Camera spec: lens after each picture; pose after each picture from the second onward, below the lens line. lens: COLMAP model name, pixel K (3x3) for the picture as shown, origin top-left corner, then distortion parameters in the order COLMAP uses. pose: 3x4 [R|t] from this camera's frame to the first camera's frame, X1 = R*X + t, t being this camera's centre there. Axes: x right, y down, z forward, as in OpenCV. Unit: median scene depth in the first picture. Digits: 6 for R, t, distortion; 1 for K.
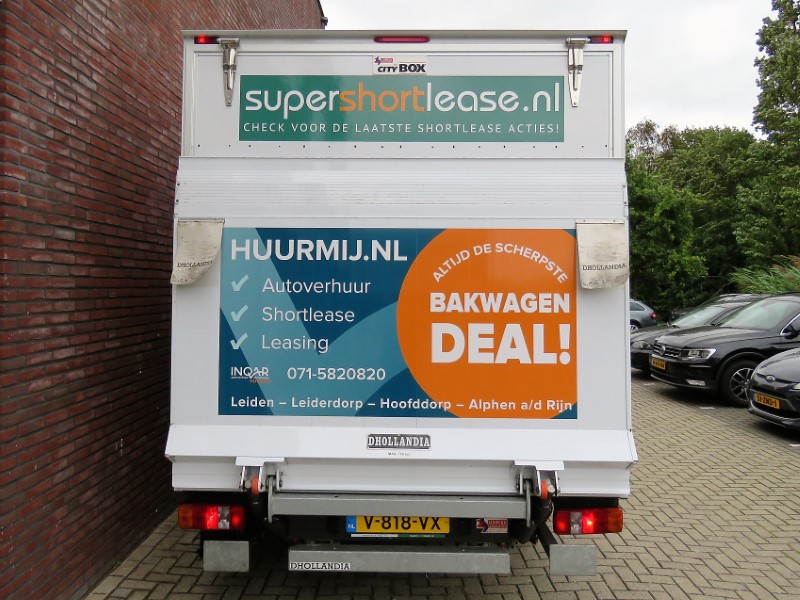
lens RADIAL K [[610.7, 0, 382.8], [0, 610.7, 267.1], [0, 0, 1]] dist [-0.012582, 0.005418]
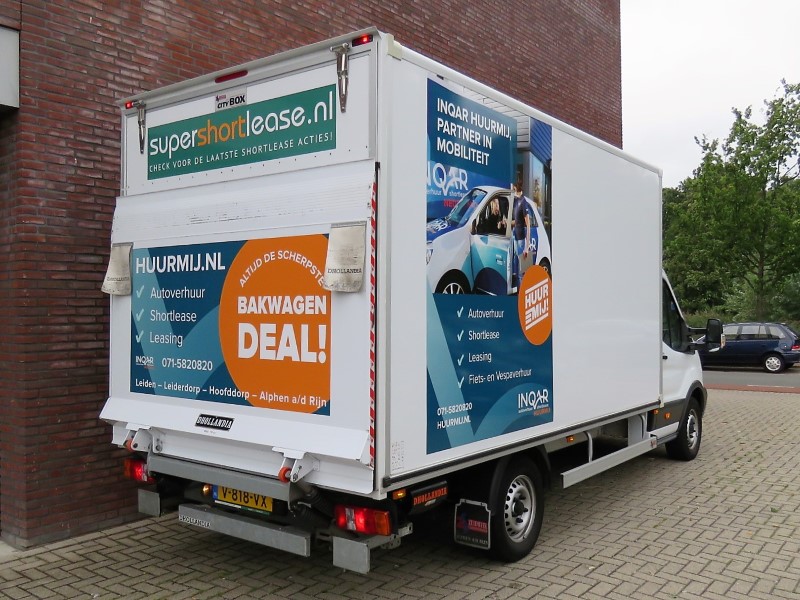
lens RADIAL K [[736.5, 0, 399.7], [0, 736.5, 299.3], [0, 0, 1]] dist [-0.013539, 0.000000]
pose [[0.816167, -0.012417, -0.577682, 1.032332], [0.025484, 0.999570, 0.014520, 0.031539], [0.577253, -0.026572, 0.816133, 0.042141]]
